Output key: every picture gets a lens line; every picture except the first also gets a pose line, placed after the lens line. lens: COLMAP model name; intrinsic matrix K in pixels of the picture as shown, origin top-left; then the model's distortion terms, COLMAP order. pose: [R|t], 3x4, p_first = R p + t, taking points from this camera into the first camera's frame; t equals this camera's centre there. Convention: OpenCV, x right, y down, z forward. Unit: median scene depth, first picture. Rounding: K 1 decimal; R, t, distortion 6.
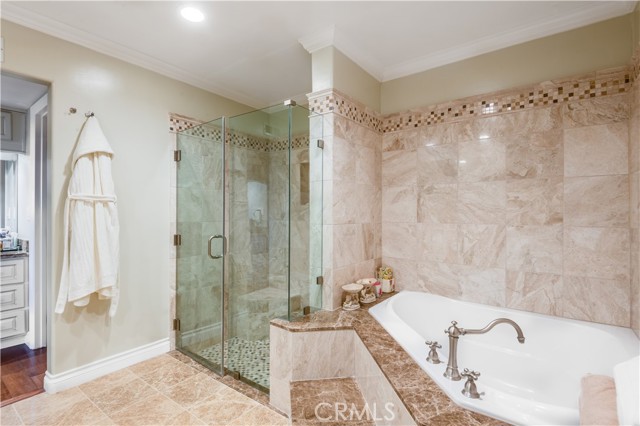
lens RADIAL K [[318.2, 0, 320.9], [0, 318.2, 209.9], [0, 0, 1]] dist [0.001024, -0.000150]
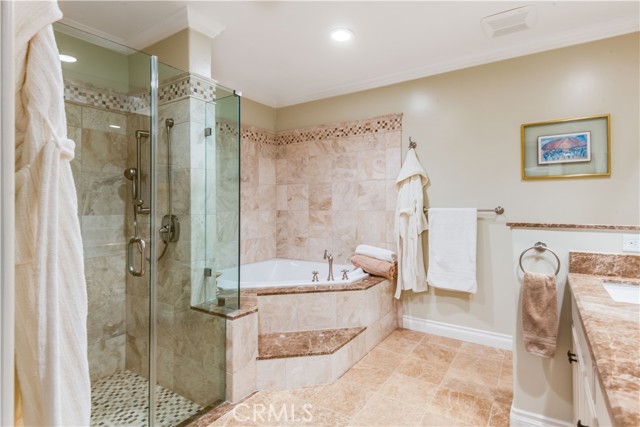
lens RADIAL K [[328.2, 0, 326.3], [0, 328.2, 202.3], [0, 0, 1]] dist [0.004245, -0.010742]
pose [[-0.088675, 0.008594, 0.996024, -1.083456], [-0.000133, 0.999963, -0.008640, 0.018851], [-0.996061, -0.000899, -0.088671, 0.760151]]
